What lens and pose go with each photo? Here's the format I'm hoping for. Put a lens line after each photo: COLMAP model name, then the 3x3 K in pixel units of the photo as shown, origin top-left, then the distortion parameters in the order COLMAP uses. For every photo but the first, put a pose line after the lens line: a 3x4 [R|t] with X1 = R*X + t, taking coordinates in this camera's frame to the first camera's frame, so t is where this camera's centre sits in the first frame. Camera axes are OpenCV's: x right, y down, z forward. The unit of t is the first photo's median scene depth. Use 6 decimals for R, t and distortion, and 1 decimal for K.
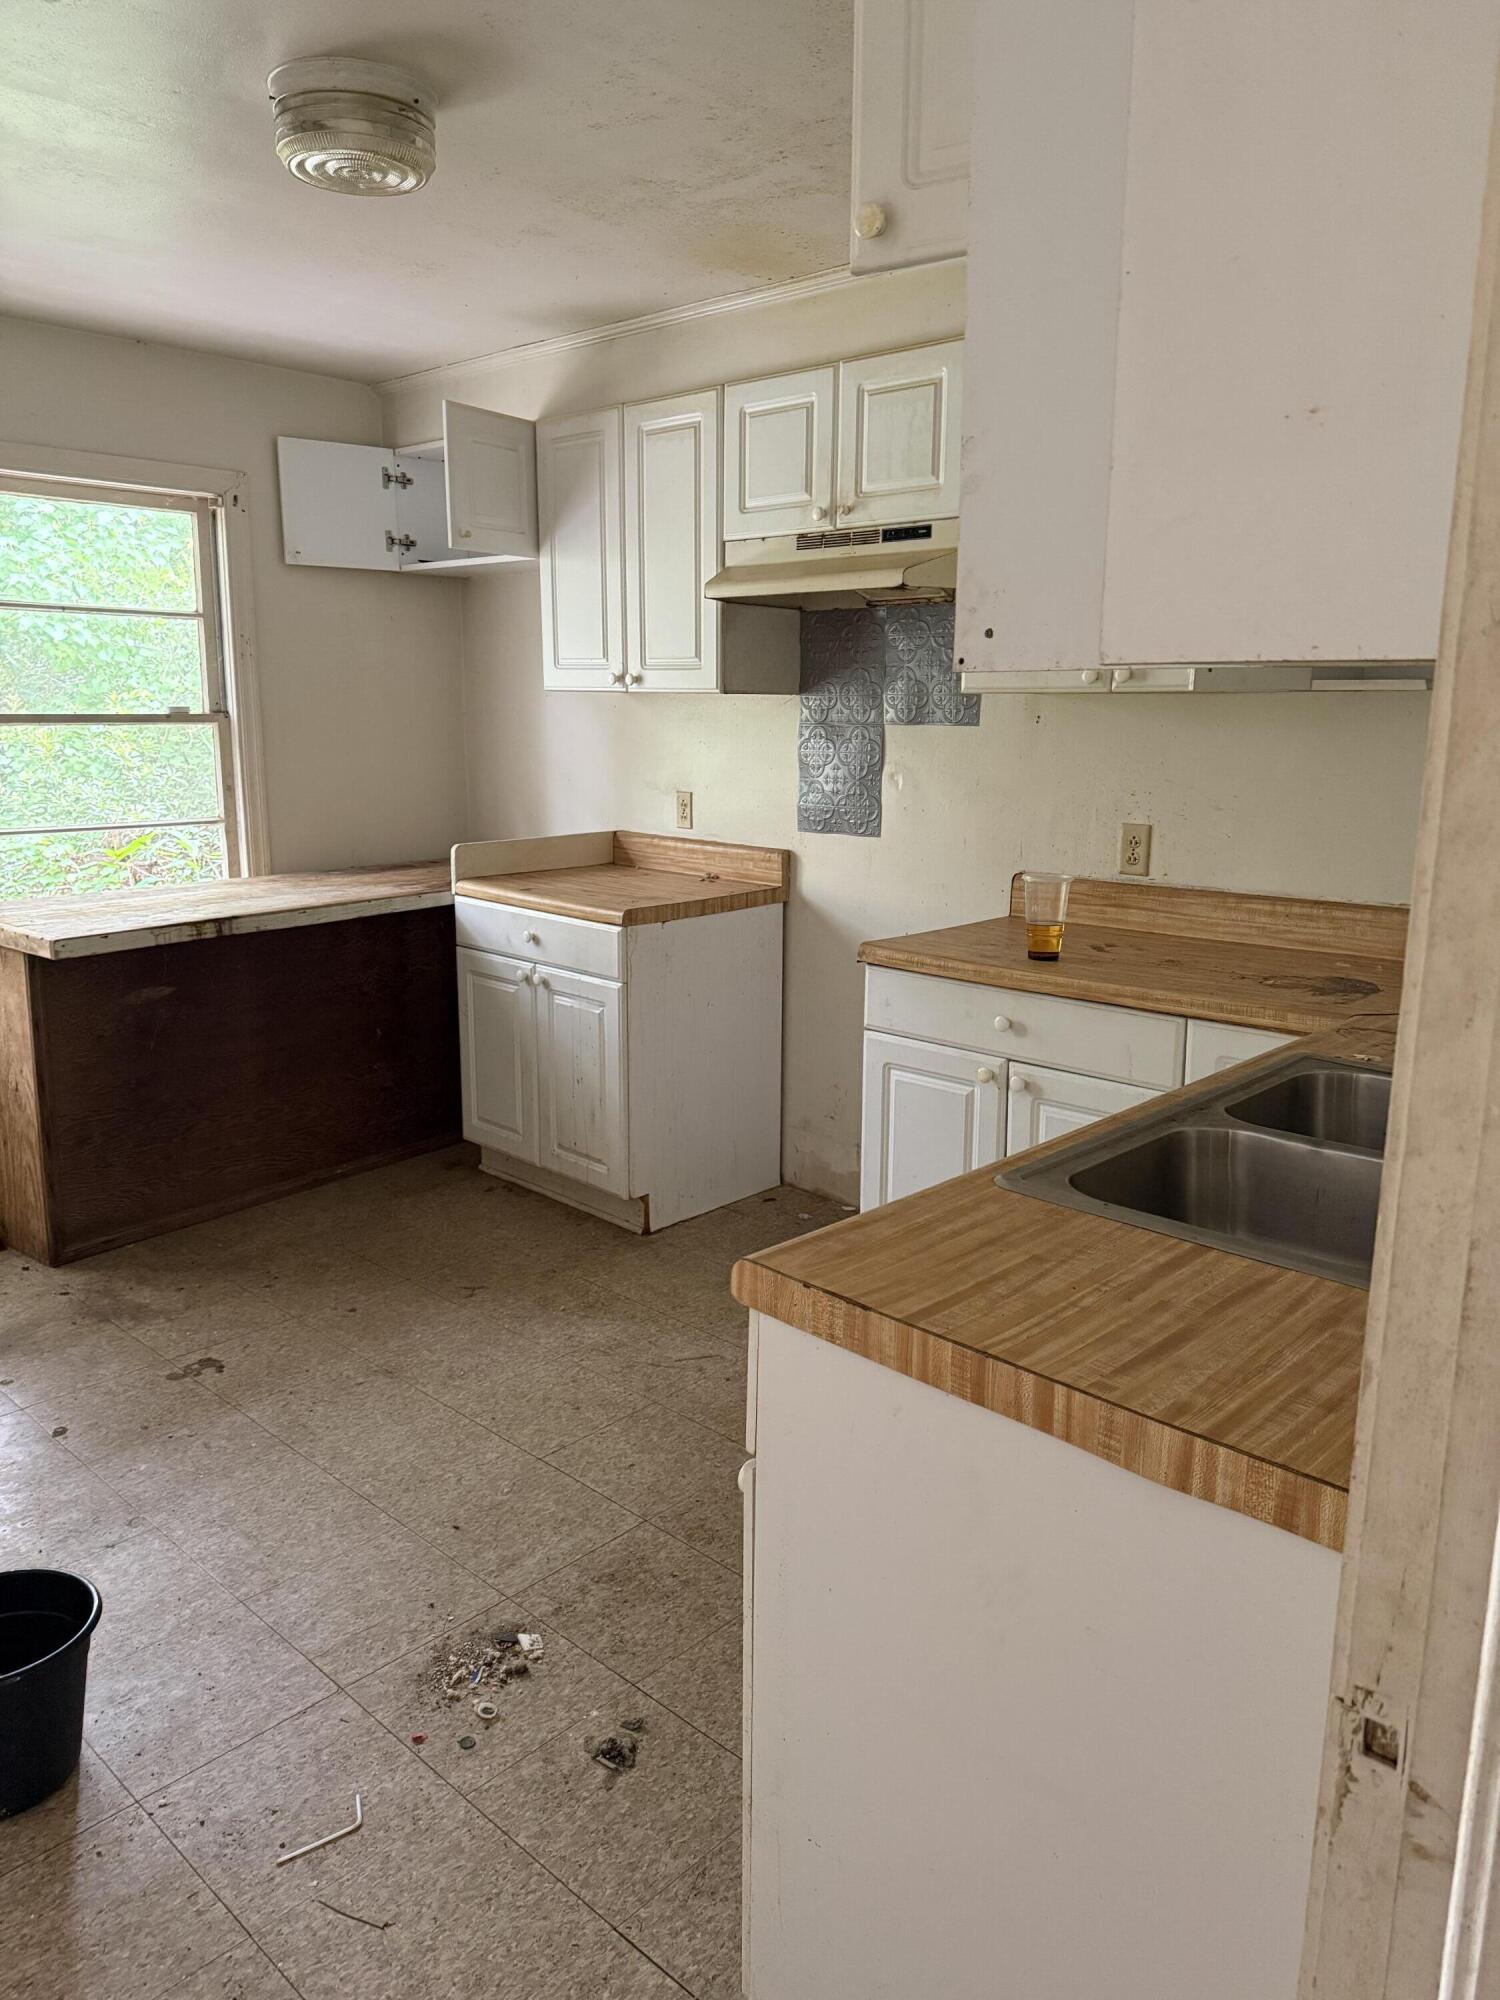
lens RADIAL K [[1413.4, 0, 749.2], [0, 1413.4, 1003.1], [0, 0, 1]] dist [0.001574, 0.000312]
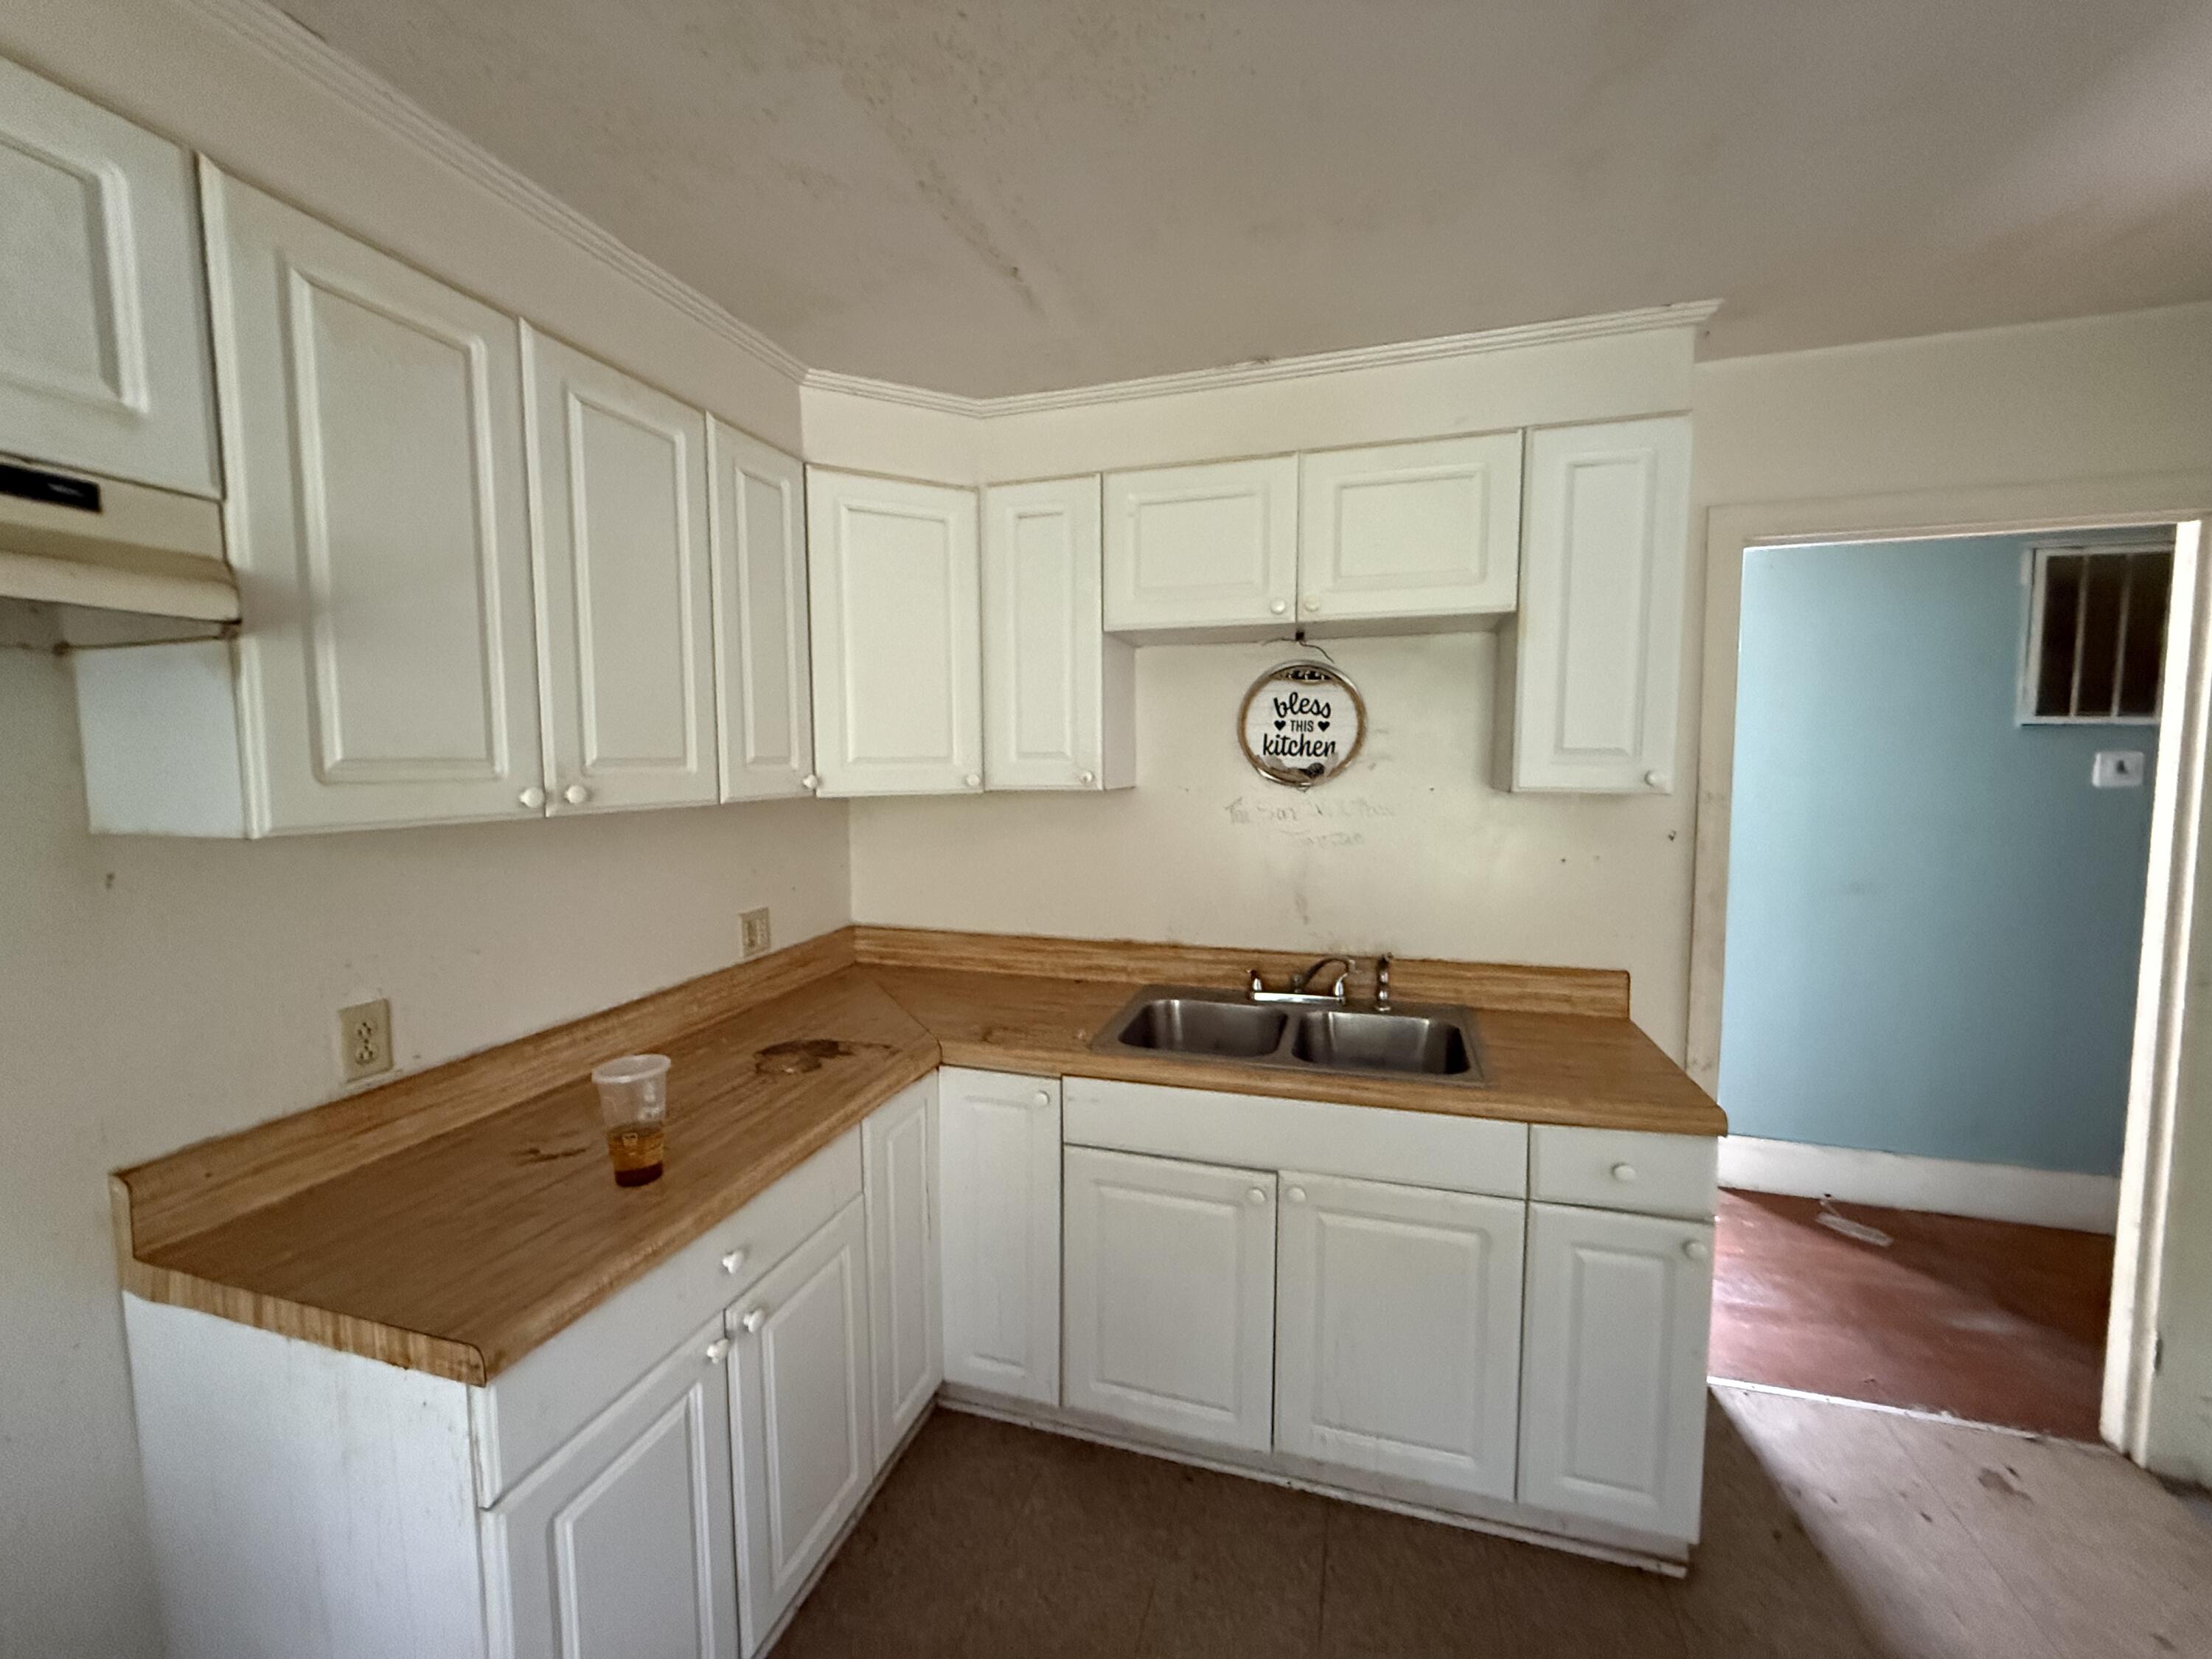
lens RADIAL K [[886.4, 0, 1100.2], [0, 886.4, 825.1], [0, 0, 1]] dist [-0.000610, -0.000059]
pose [[-0.439238, -0.079934, 0.894808, -0.265258], [0.176310, 0.968994, 0.173107, -0.226036], [-0.880900, 0.233798, -0.411526, 0.853858]]
